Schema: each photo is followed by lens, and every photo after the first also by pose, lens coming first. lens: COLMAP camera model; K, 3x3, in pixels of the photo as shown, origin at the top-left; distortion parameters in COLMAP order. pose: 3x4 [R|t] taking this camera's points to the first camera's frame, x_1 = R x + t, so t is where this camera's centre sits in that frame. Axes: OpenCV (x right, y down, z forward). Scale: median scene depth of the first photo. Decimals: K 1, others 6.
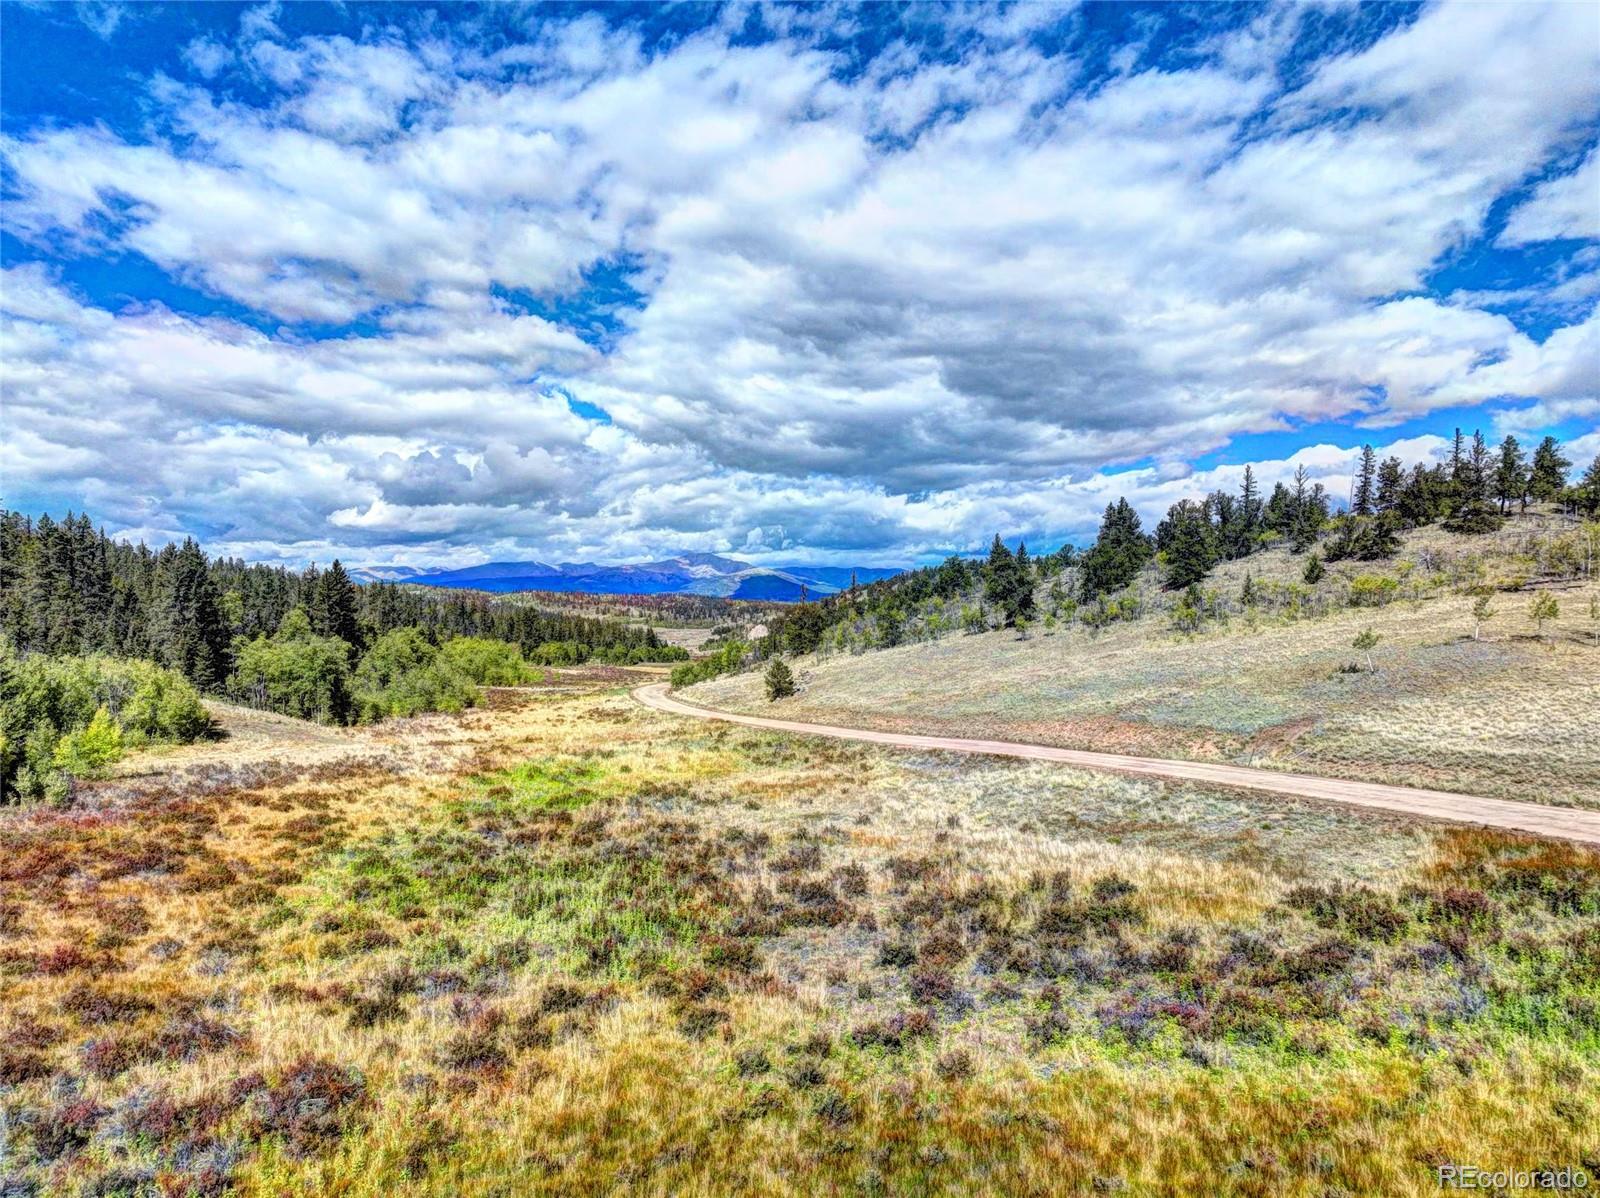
lens RADIAL K [[1114.9, 0, 778.4], [0, 1114.9, 611.3], [0, 0, 1]] dist [-0.003547, 0.015914]
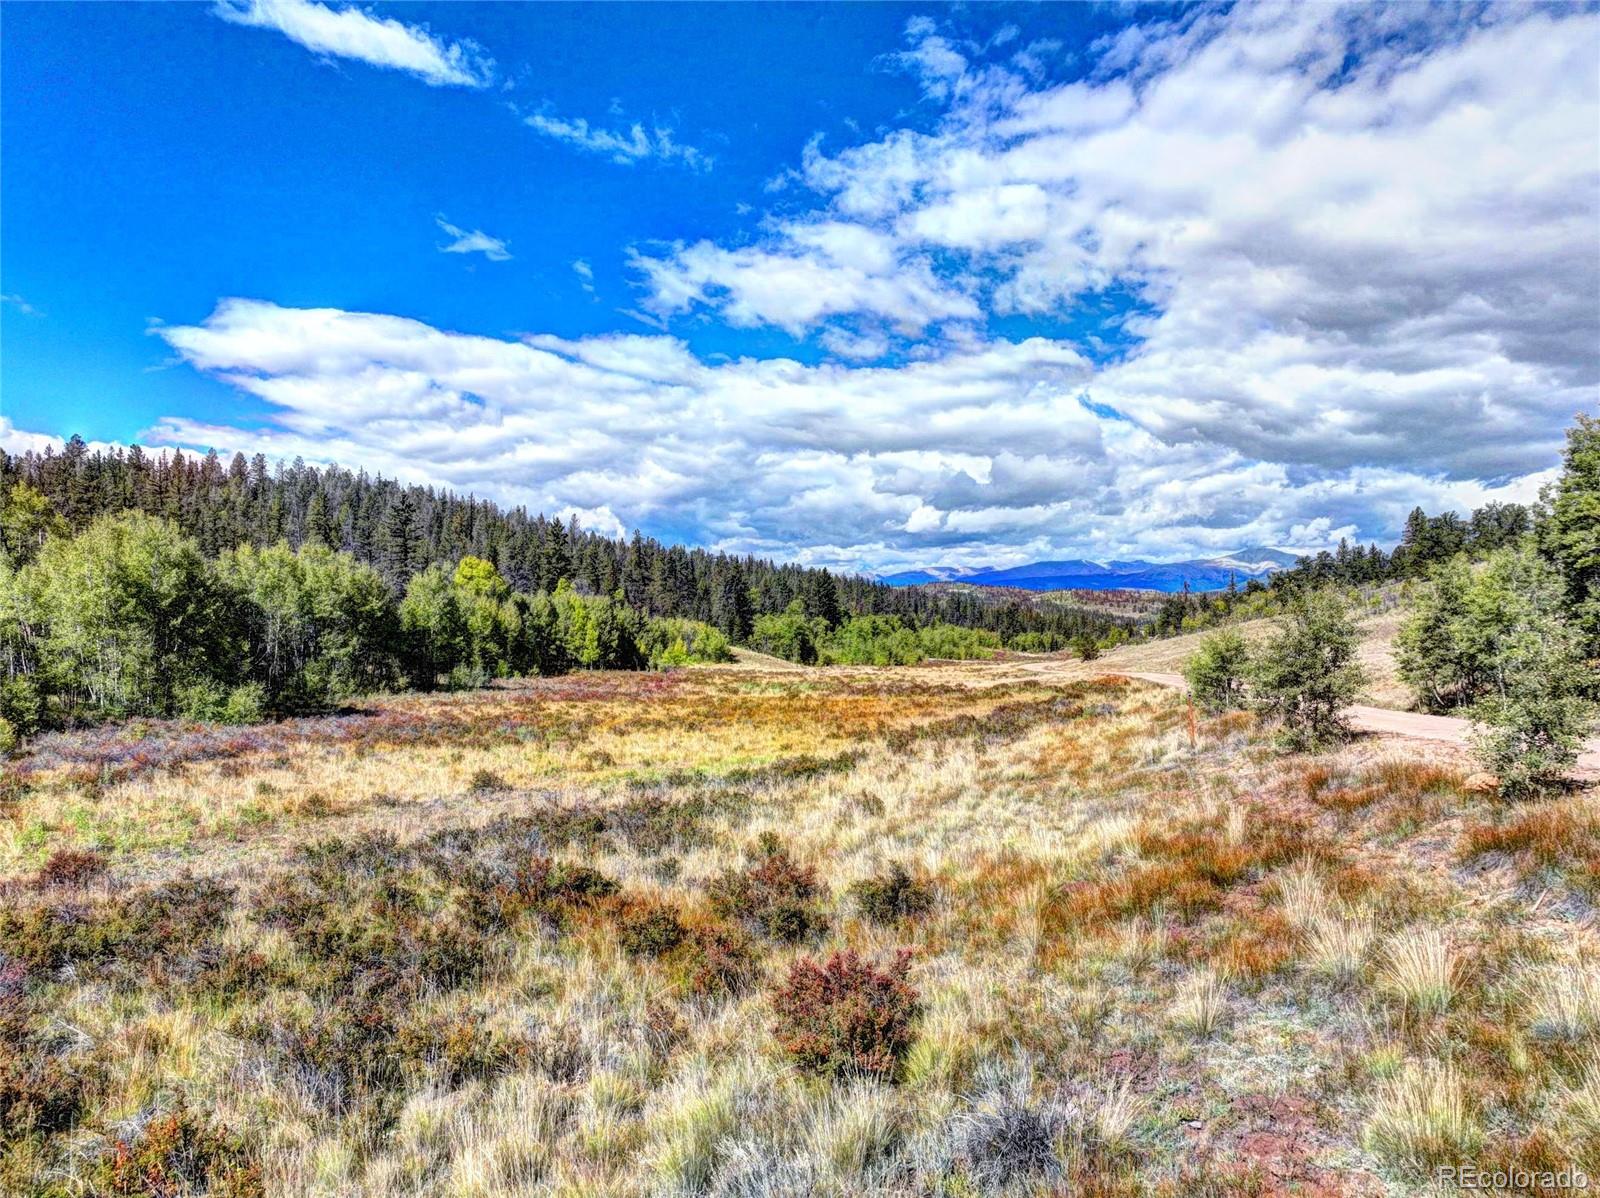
lens RADIAL K [[1114.9, 0, 801.6], [0, 1114.9, 588.6], [0, 0, 1]] dist [-0.003547, 0.015914]
pose [[0.894817, -0.002499, -0.446426, 0.056752], [-0.005898, 0.999831, -0.017420, 0.002146], [0.446394, 0.018221, 0.894651, -0.083334]]
